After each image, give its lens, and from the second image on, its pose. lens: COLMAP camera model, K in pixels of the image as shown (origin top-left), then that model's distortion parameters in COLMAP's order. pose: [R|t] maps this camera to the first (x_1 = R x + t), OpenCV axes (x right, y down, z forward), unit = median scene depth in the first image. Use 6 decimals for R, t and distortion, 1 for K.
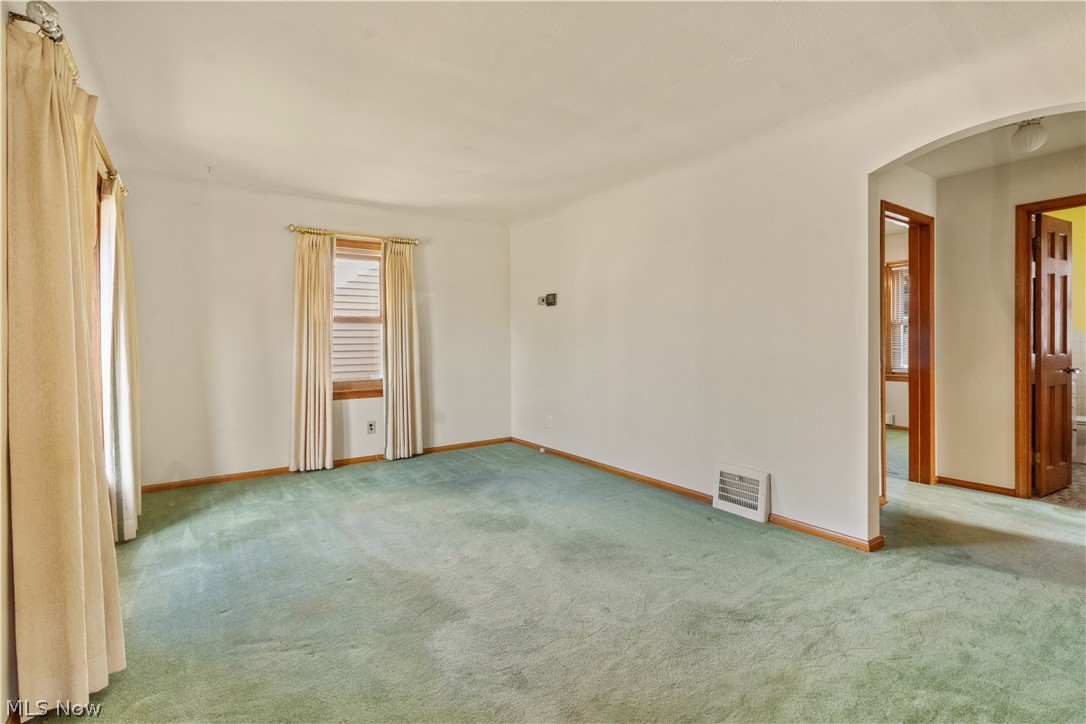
lens RADIAL K [[523.2, 0, 544.4], [0, 523.2, 358.1], [0, 0, 1]] dist [-0.005577, -0.002782]
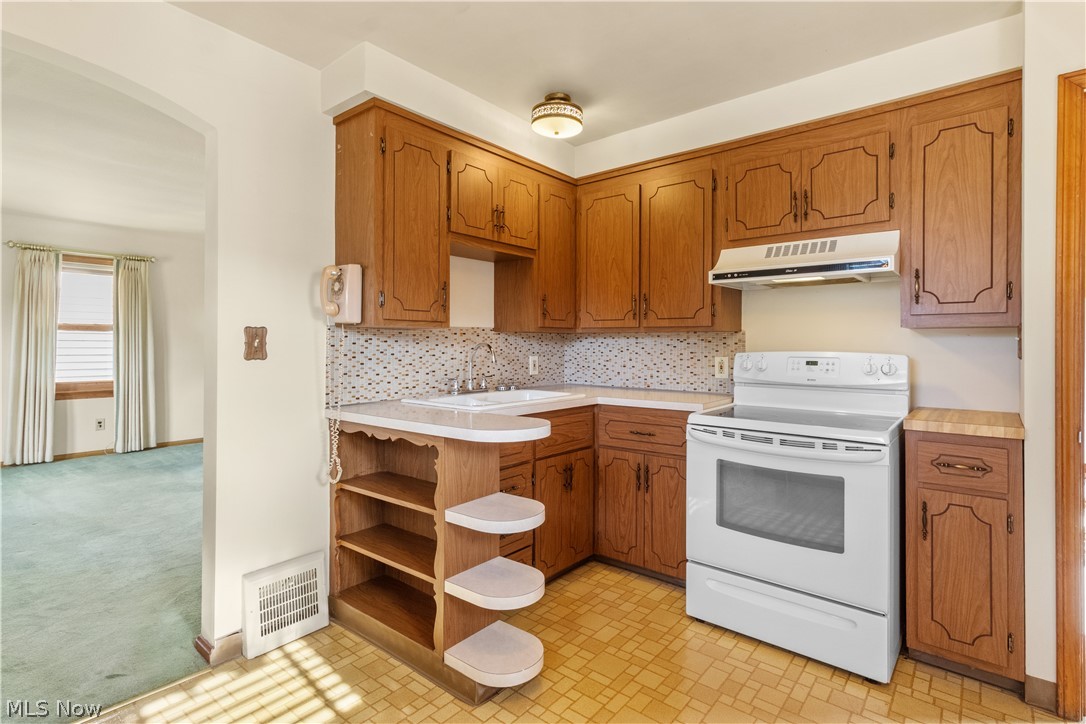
lens RADIAL K [[523.2, 0, 543.1], [0, 523.2, 354.0], [0, 0, 1]] dist [-0.005577, -0.002782]
pose [[0.954459, 0.004208, 0.298312, 0.245765], [0.000664, 0.999868, -0.016230, 0.000860], [-0.298341, 0.015689, 0.954330, -0.350192]]
